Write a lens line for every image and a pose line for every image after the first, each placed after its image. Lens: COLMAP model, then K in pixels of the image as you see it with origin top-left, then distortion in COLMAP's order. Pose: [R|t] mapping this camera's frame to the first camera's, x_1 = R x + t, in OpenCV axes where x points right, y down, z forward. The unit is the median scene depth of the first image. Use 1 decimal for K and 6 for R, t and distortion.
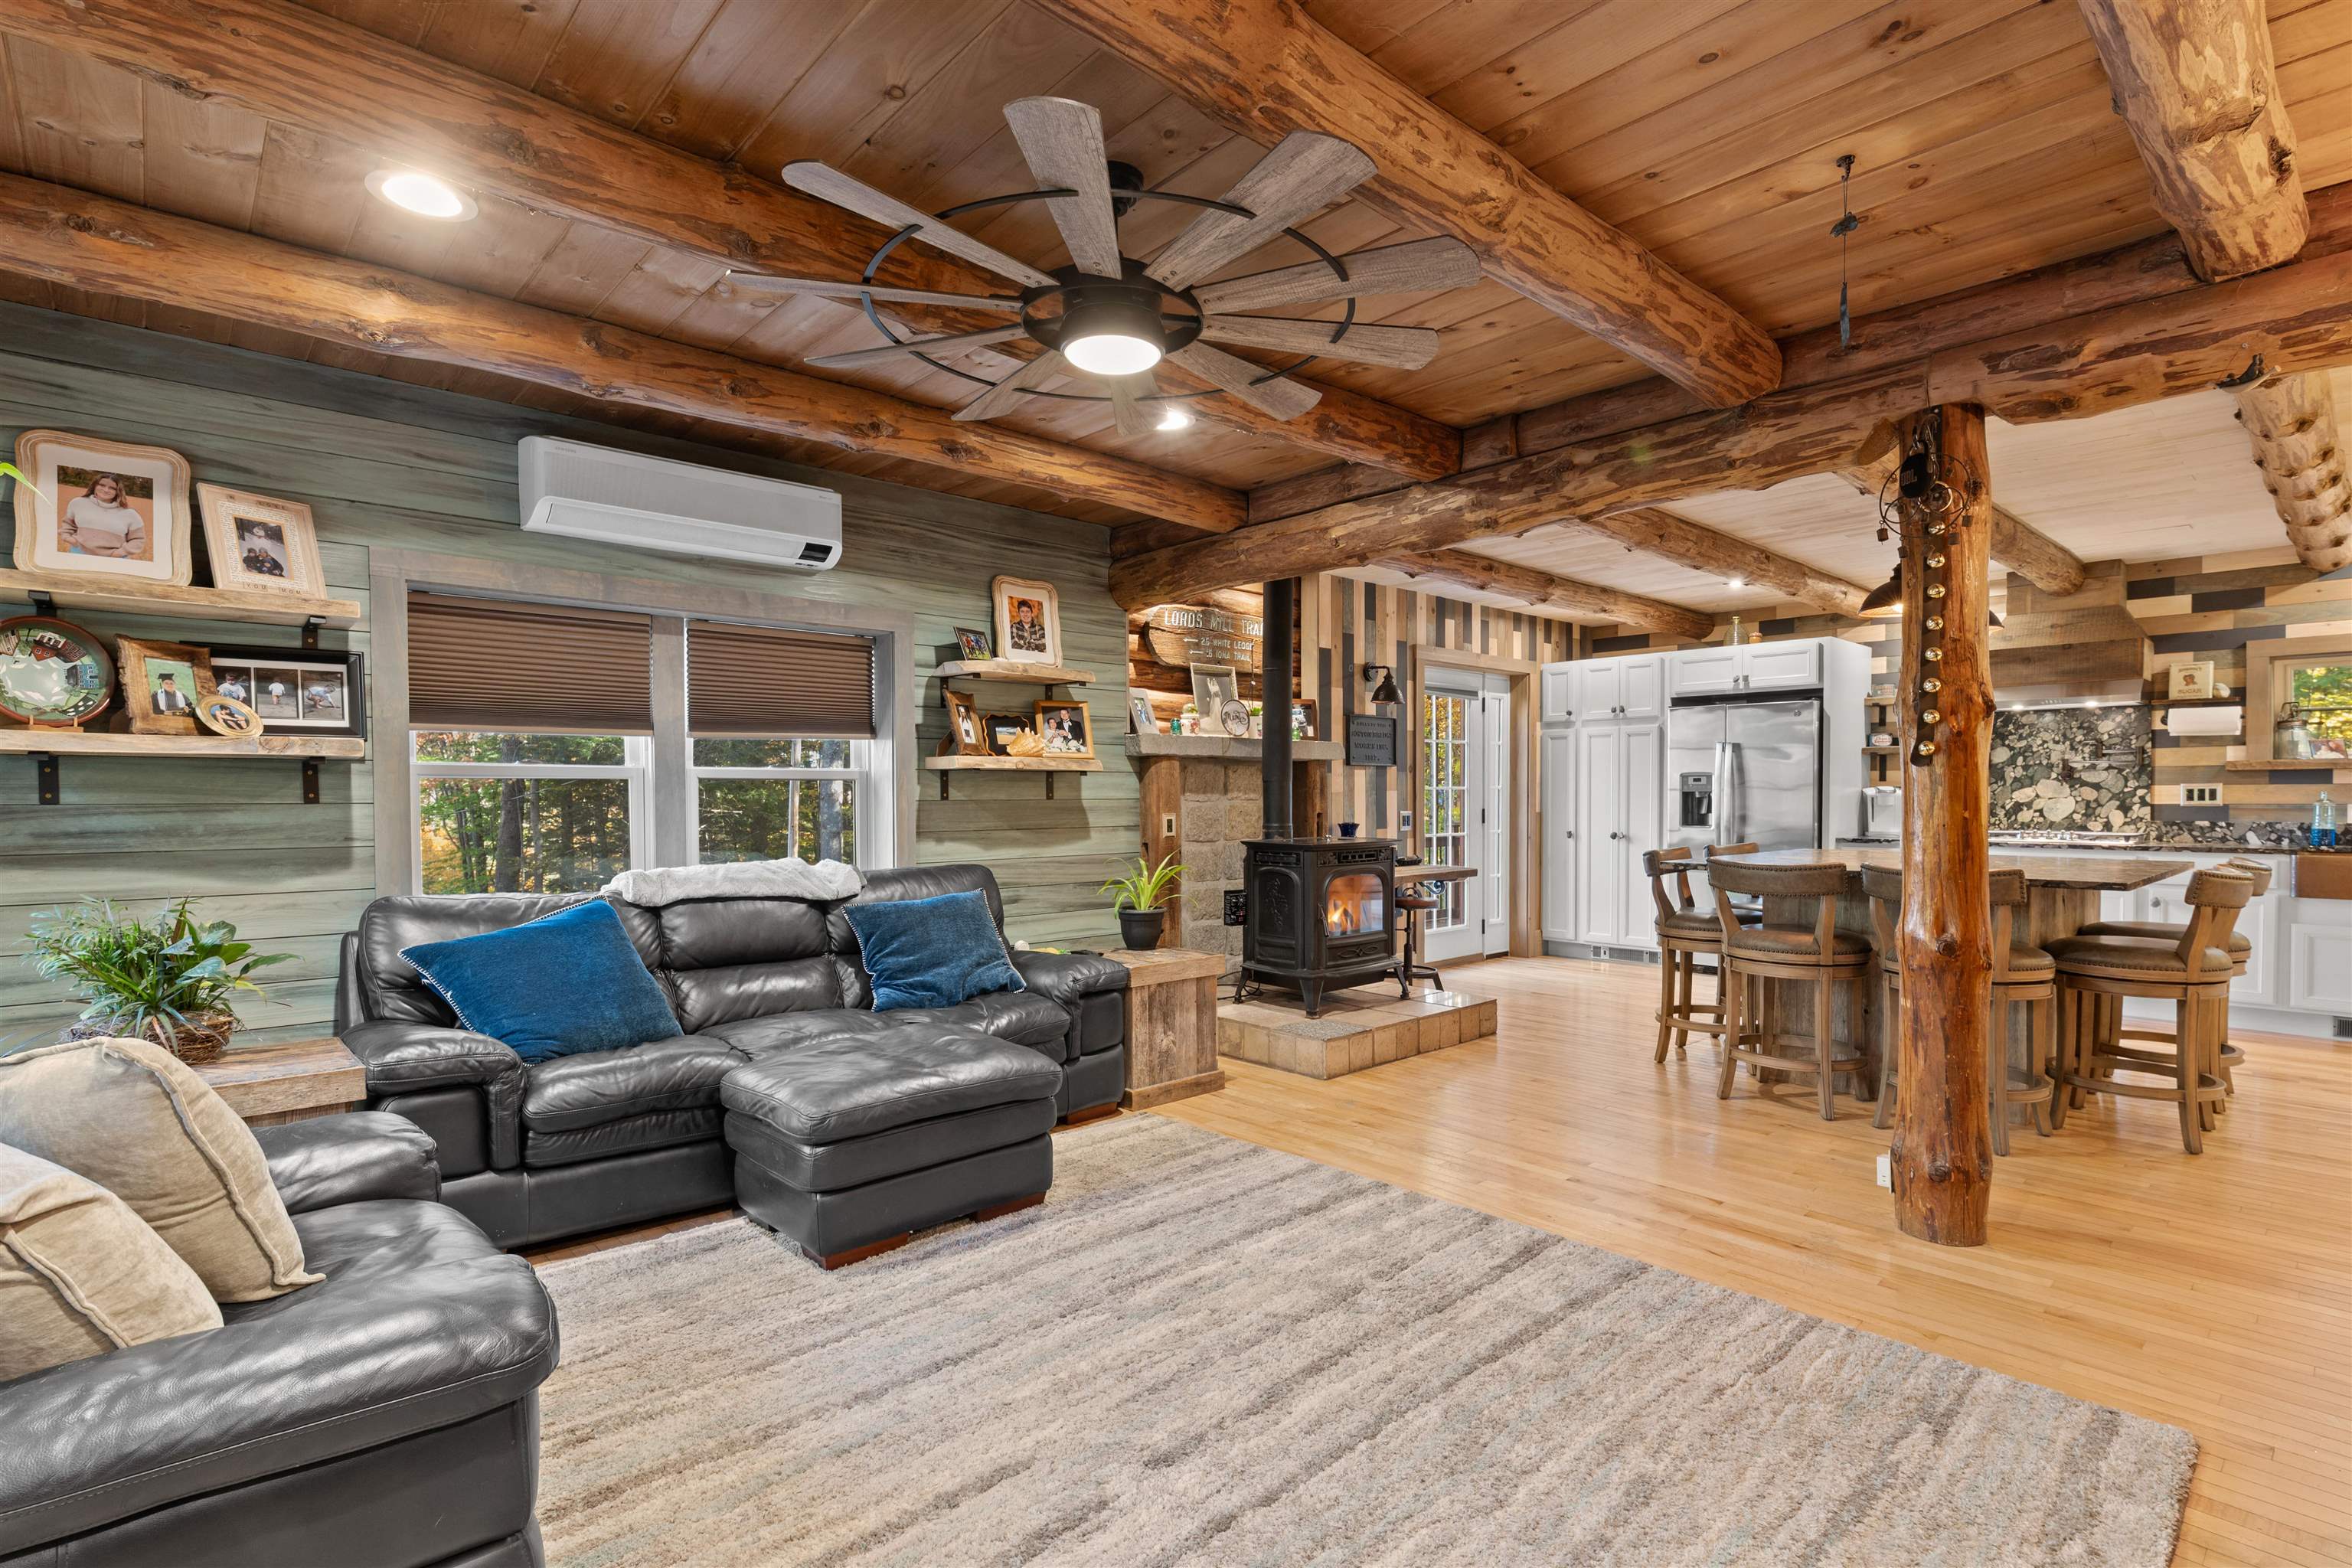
lens RADIAL K [[1126.4, 0, 1185.5], [0, 1126.4, 819.7], [0, 0, 1]] dist [-0.003796, -0.000593]
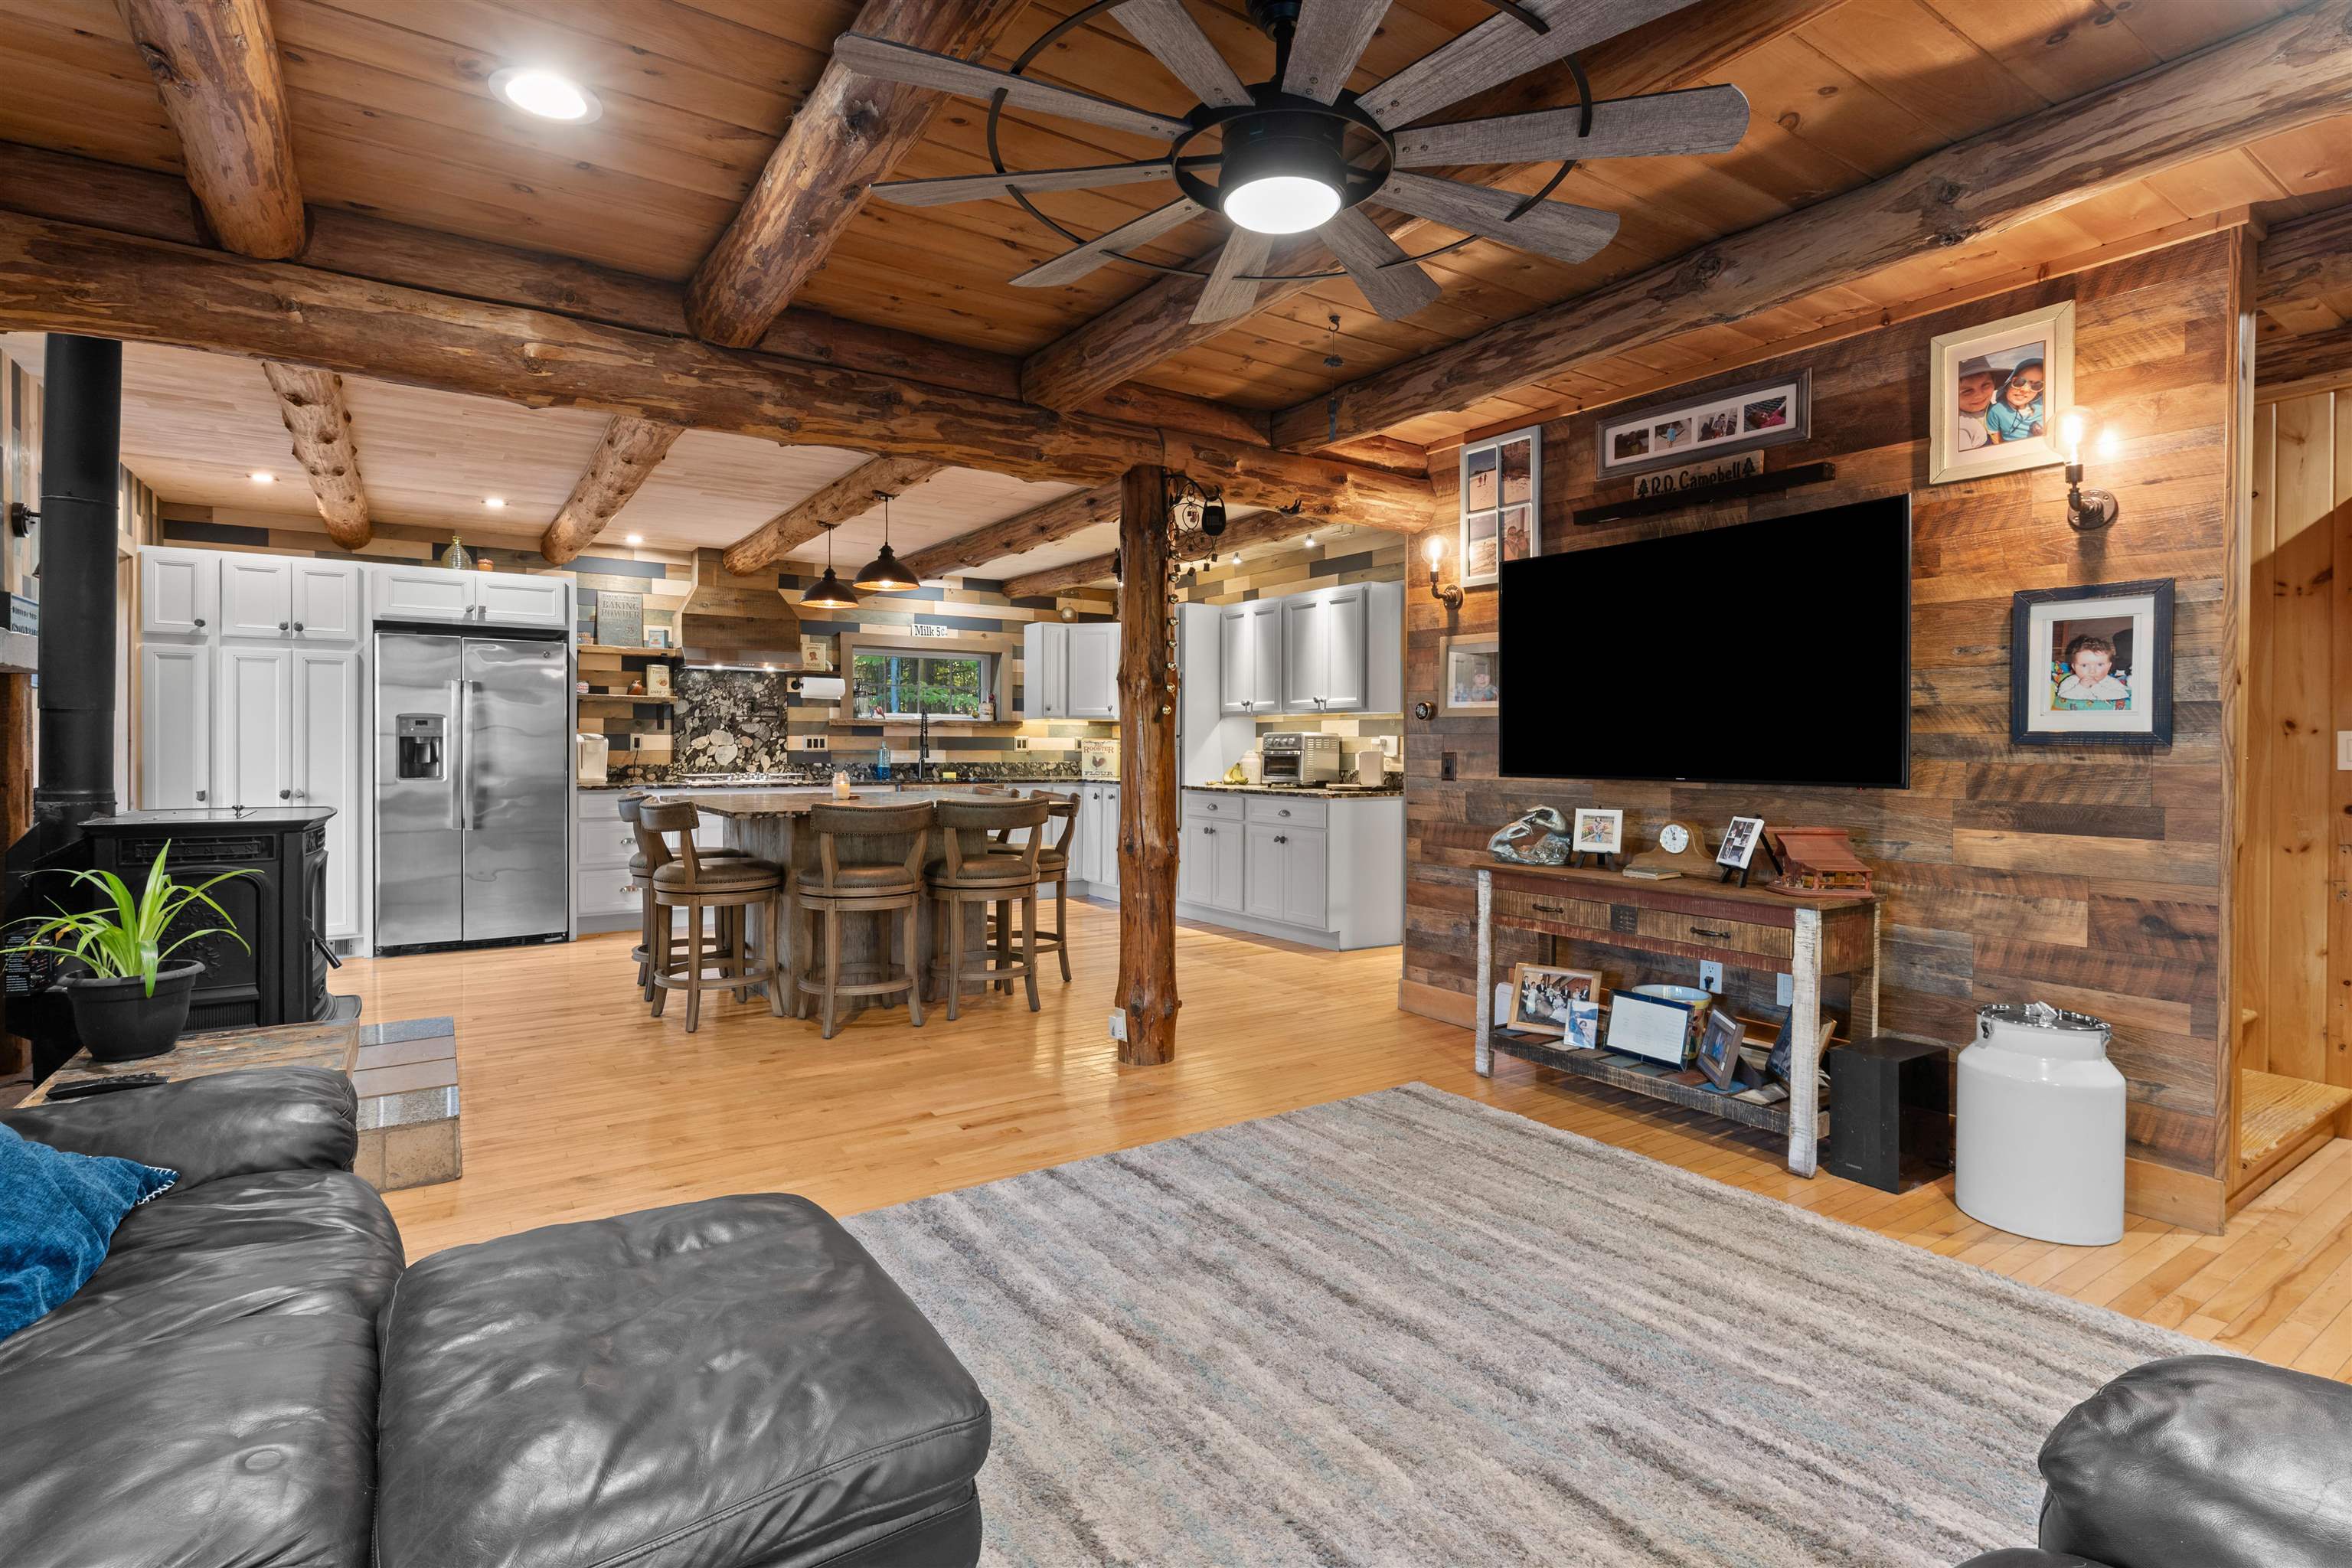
lens RADIAL K [[1133.6, 0, 1177.7], [0, 1133.6, 756.4], [0, 0, 1]] dist [0.000498, 0.000122]
pose [[0.131346, -0.007296, 0.991310, -0.354571], [0.017160, 0.999840, 0.005085, -0.005948], [-0.991188, 0.016343, 0.131450, 0.384570]]
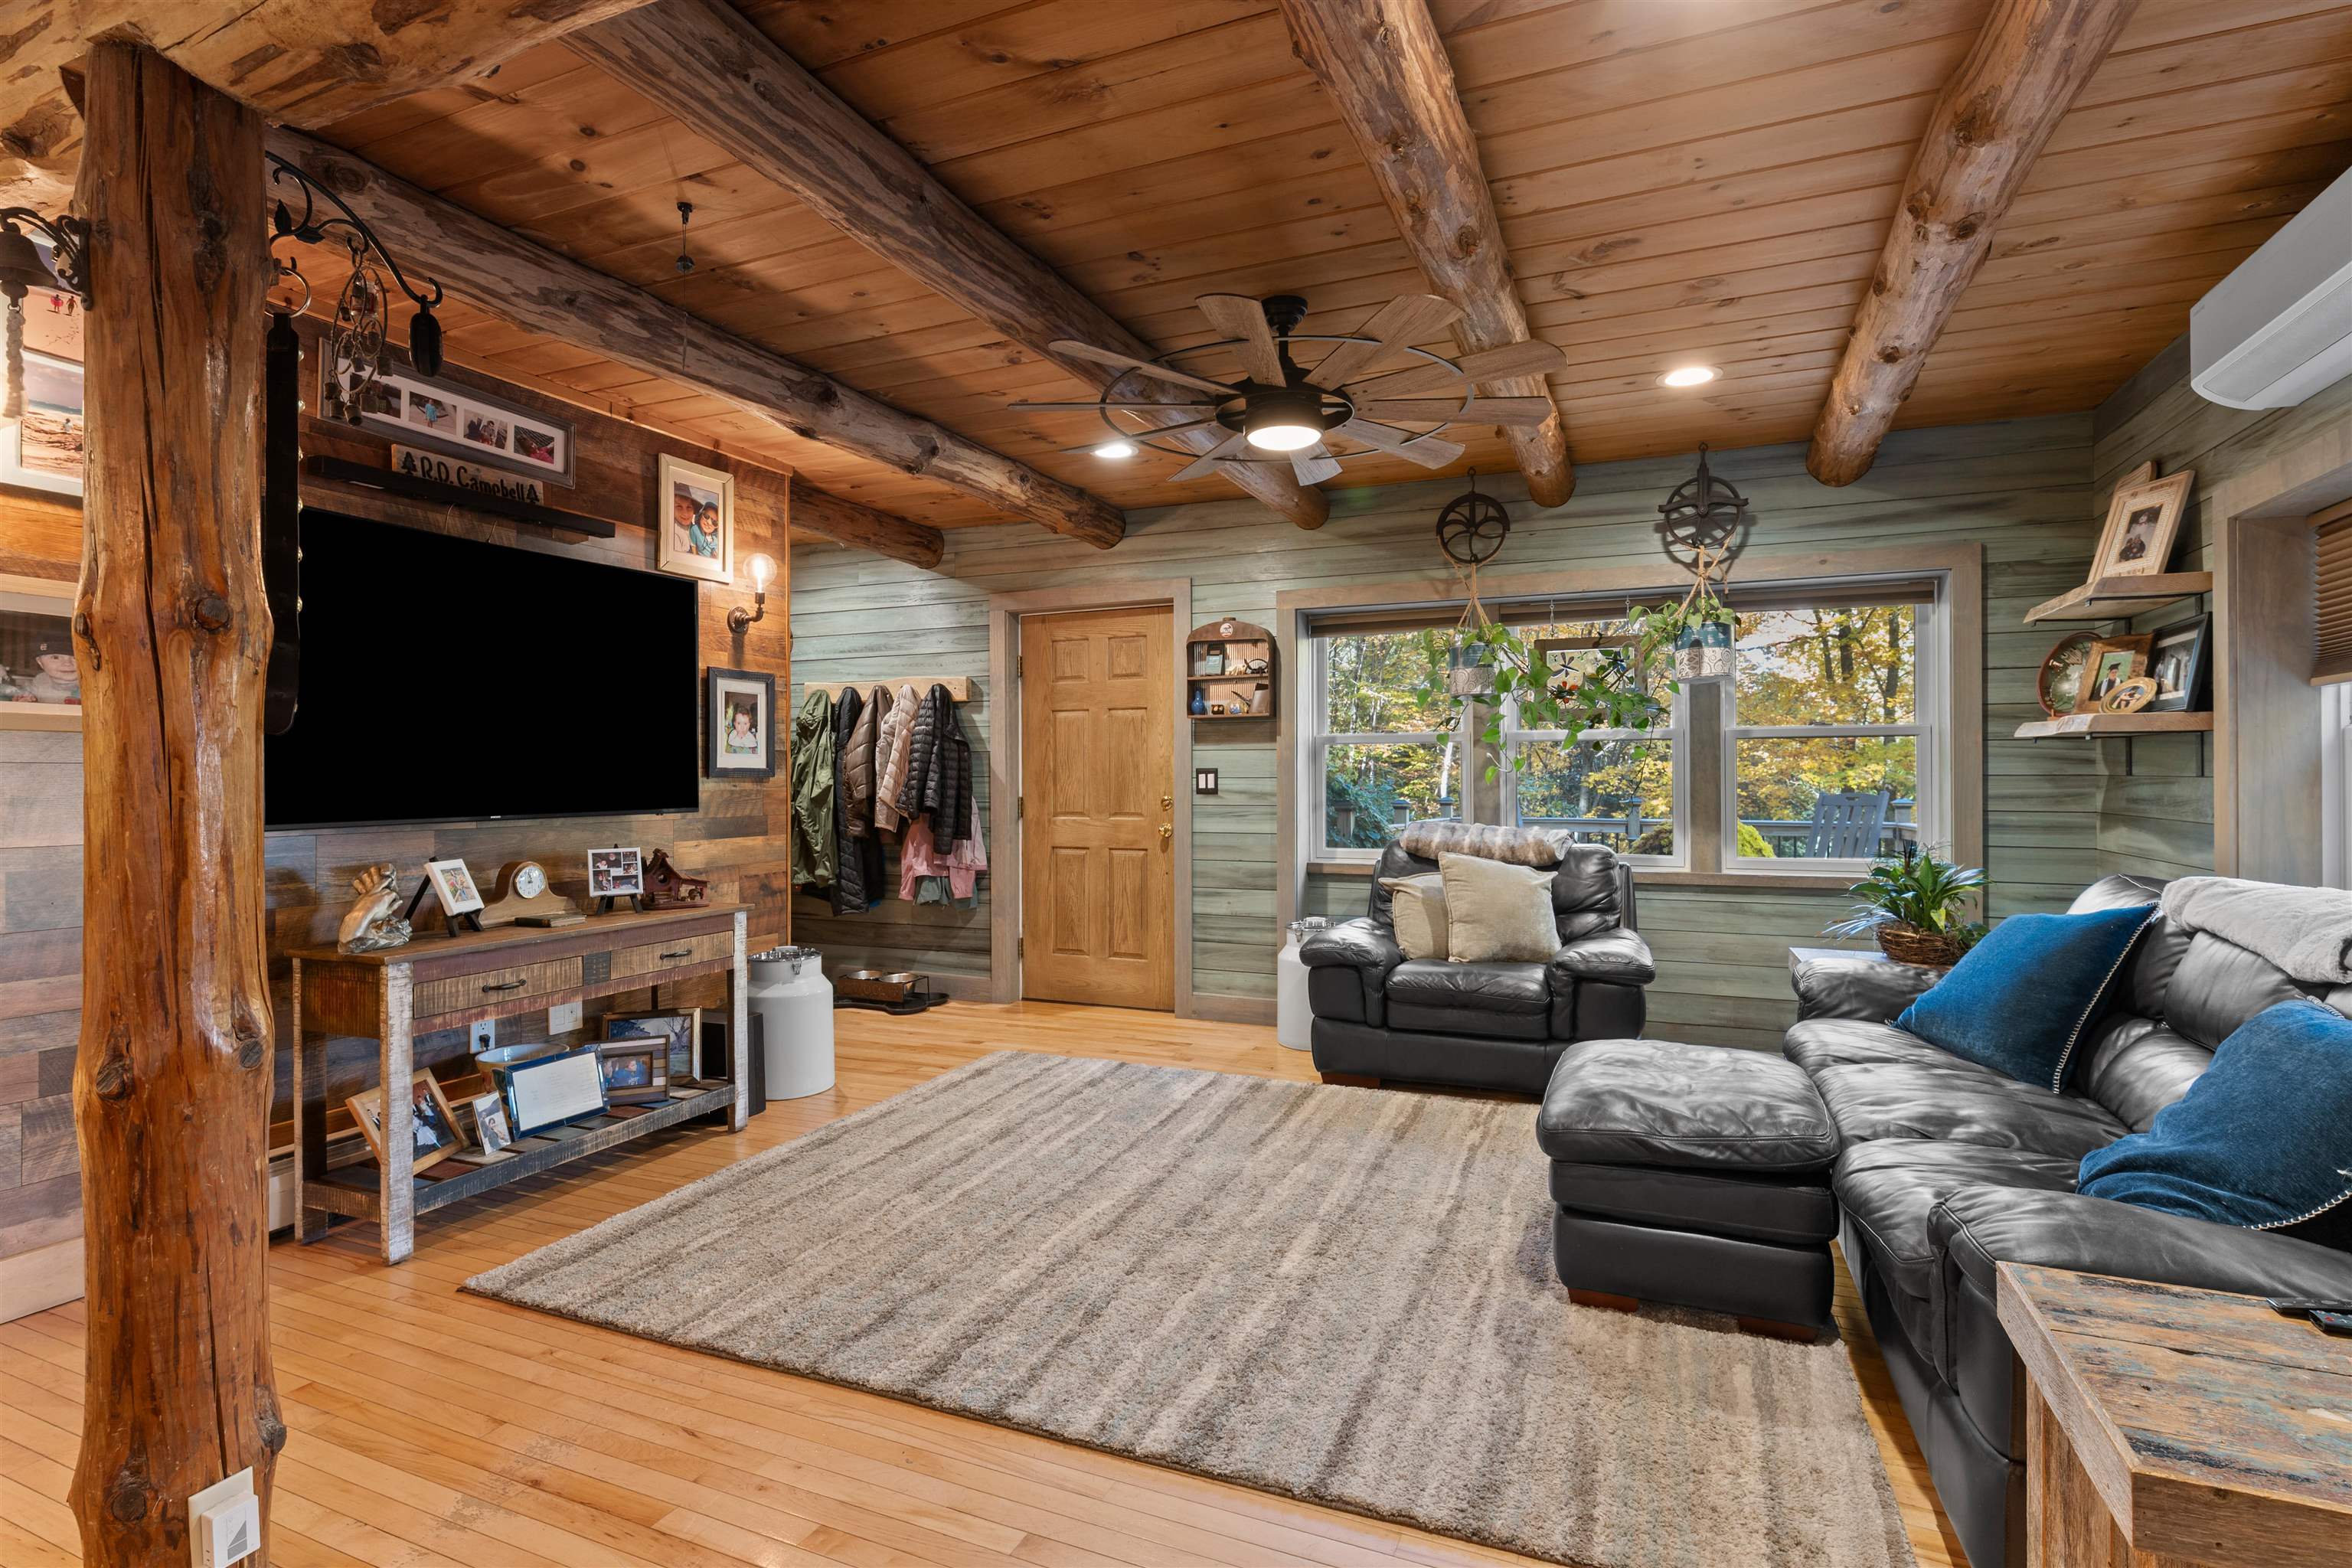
lens RADIAL K [[1107.9, 0, 1188.2], [0, 1107.9, 778.9], [0, 0, 1]] dist [0.023856, 0.000046]
pose [[-0.907941, 0.009588, -0.418989, 0.227354], [-0.001585, 0.999653, 0.026310, -0.019887], [0.419095, 0.024552, -0.907610, 0.839380]]
